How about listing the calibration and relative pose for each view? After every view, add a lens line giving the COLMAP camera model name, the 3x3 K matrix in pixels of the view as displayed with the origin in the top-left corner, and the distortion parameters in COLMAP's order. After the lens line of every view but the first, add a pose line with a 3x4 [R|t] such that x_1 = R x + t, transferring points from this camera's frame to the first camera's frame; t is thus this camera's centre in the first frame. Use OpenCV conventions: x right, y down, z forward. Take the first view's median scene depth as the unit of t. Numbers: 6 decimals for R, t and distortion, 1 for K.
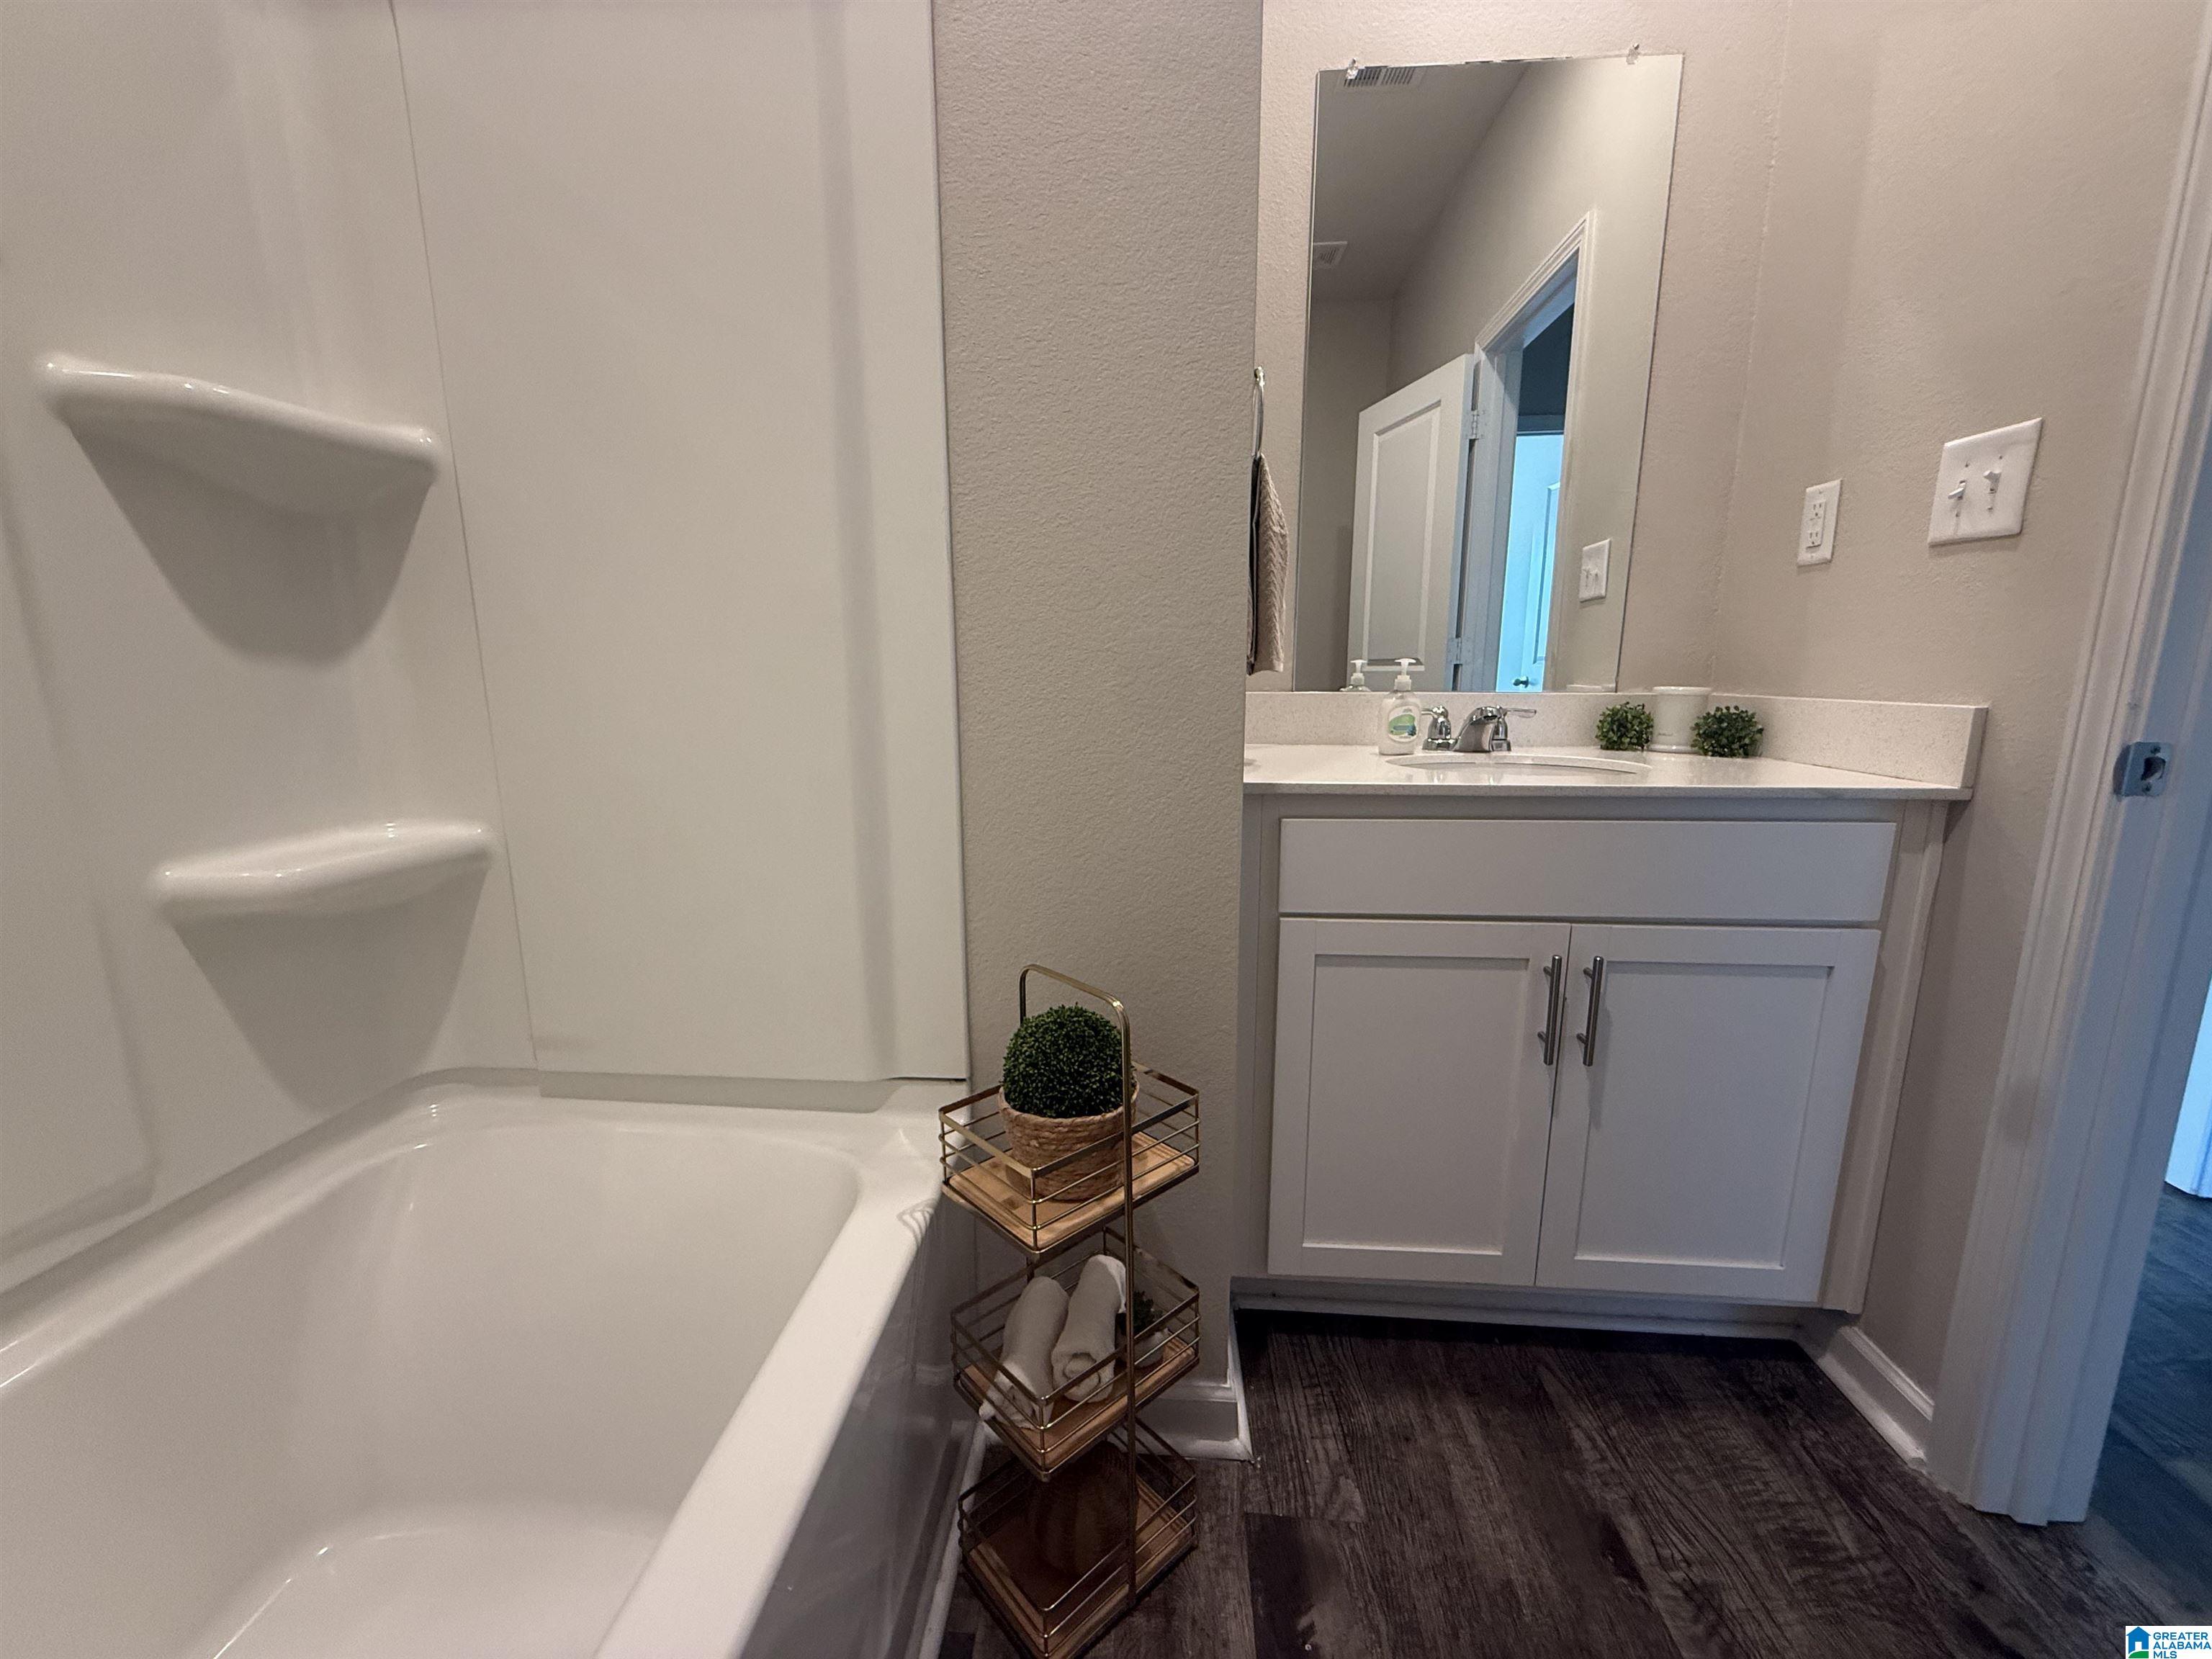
lens RADIAL K [[884.2, 0, 1121.1], [0, 884.2, 817.4], [0, 0, 1]] dist [-0.006759, -0.000221]
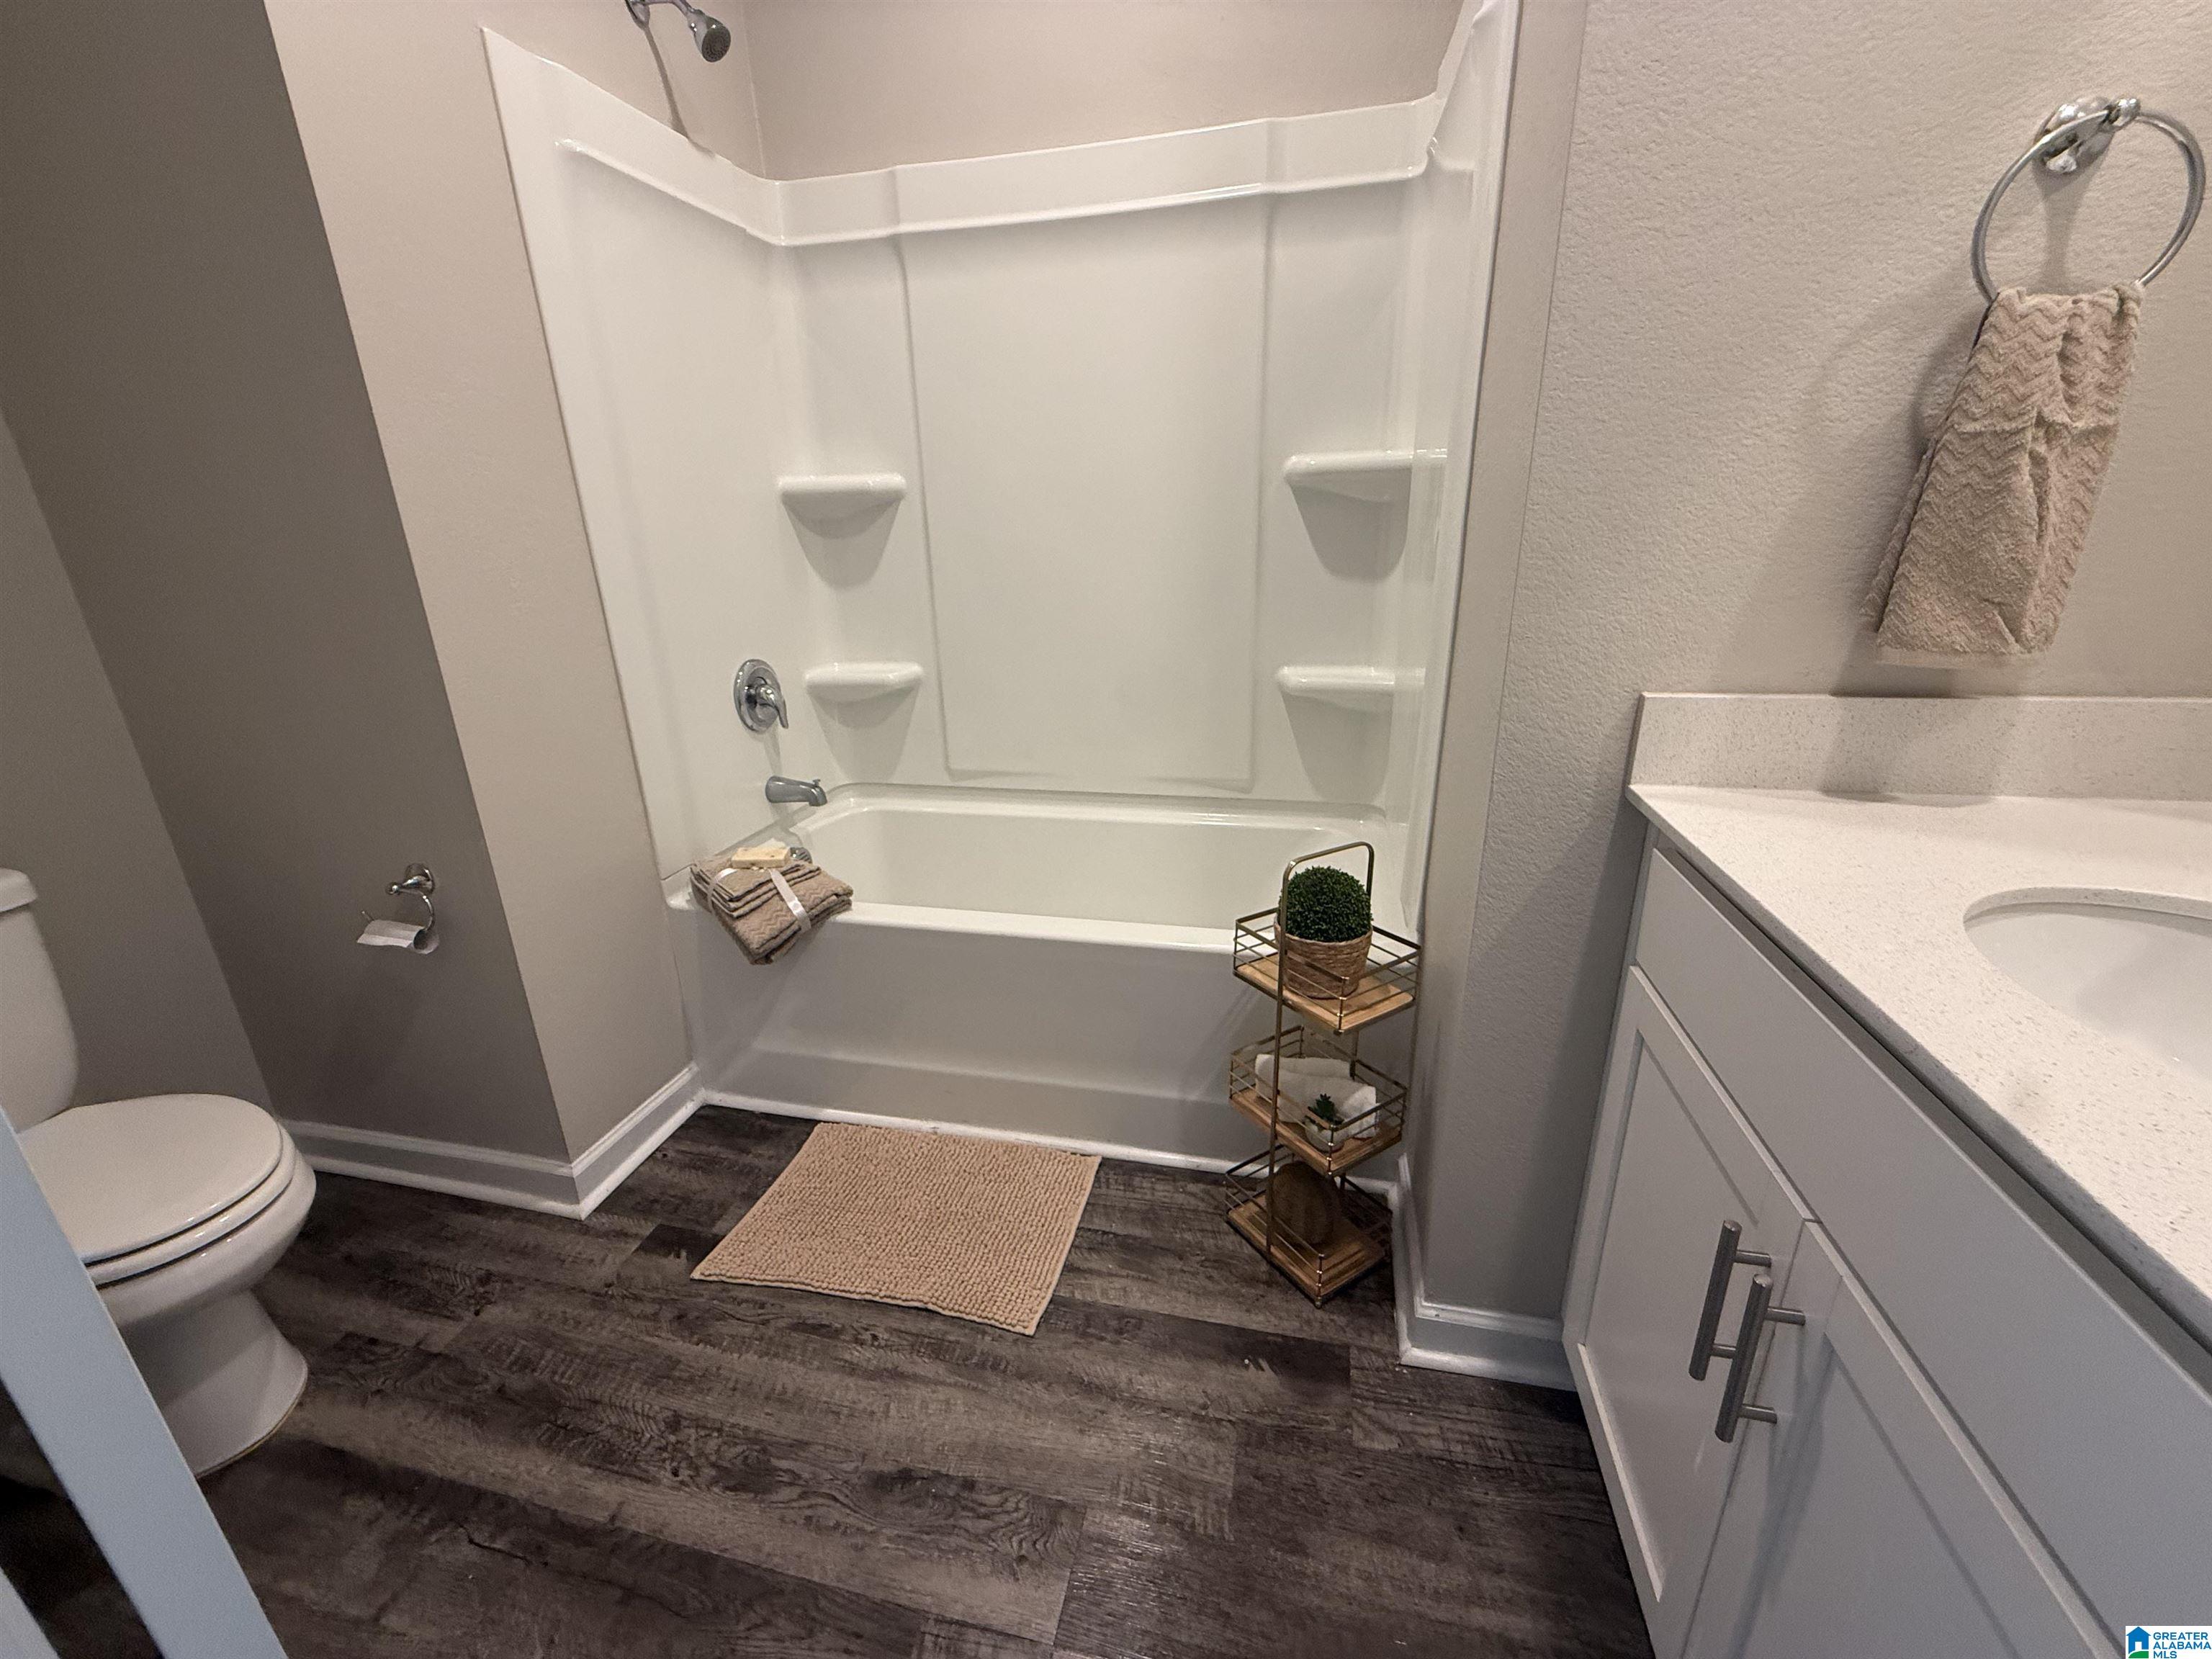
lens RADIAL K [[884.2, 0, 1103.6], [0, 884.2, 823.6], [0, 0, 1]] dist [-0.006759, -0.000221]
pose [[-0.159629, 0.326676, -0.931558, 1.162497], [-0.151847, 0.924303, 0.350152, -0.270379], [0.975429, 0.197349, -0.097941, 0.684722]]
